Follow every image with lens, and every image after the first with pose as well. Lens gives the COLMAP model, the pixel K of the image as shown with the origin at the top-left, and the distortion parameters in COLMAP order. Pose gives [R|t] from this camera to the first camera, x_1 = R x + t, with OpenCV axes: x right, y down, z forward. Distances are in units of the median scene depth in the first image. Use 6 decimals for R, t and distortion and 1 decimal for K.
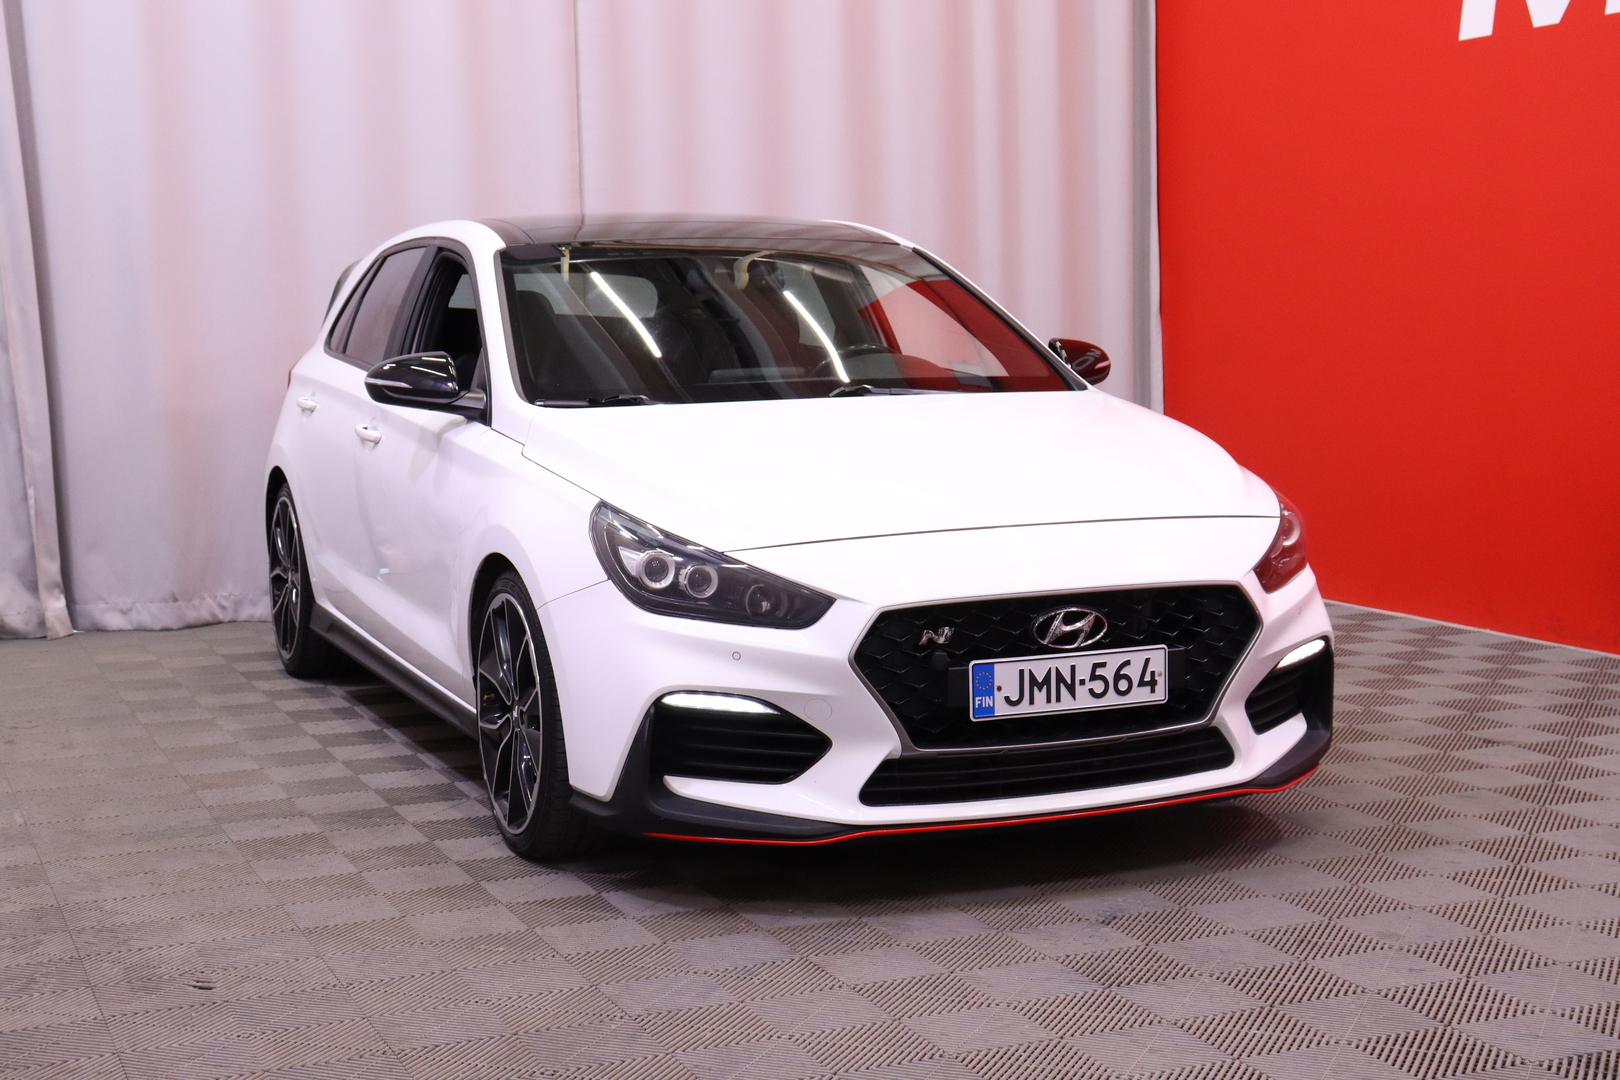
lens RADIAL K [[2305.8, 0, 804.2], [0, 2305.8, 541.2], [0, 0, 1]] dist [0.040471, 0.000000]
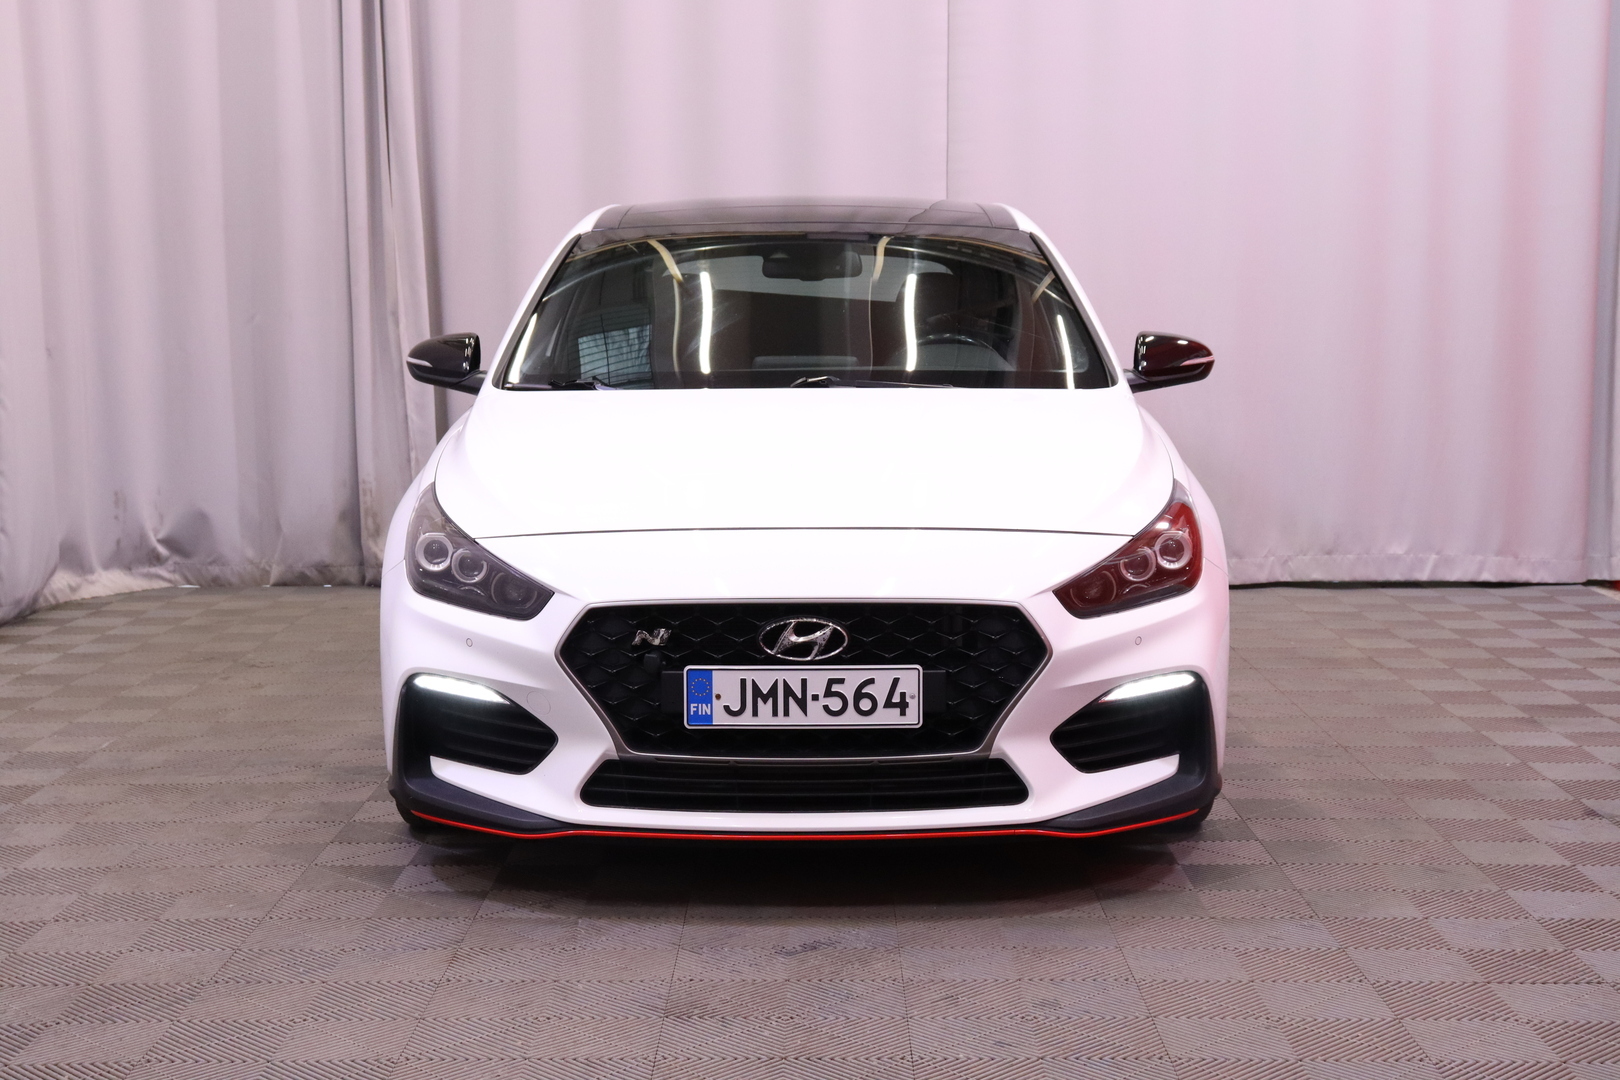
lens RADIAL K [[2305.8, 0, 804.9], [0, 2305.8, 552.4], [0, 0, 1]] dist [0.040471, 0.000000]
pose [[0.918402, 0.056745, -0.391558, 0.484234], [-0.051164, 0.998385, 0.024682, -0.021195], [0.392327, -0.002635, 0.919822, 0.132802]]
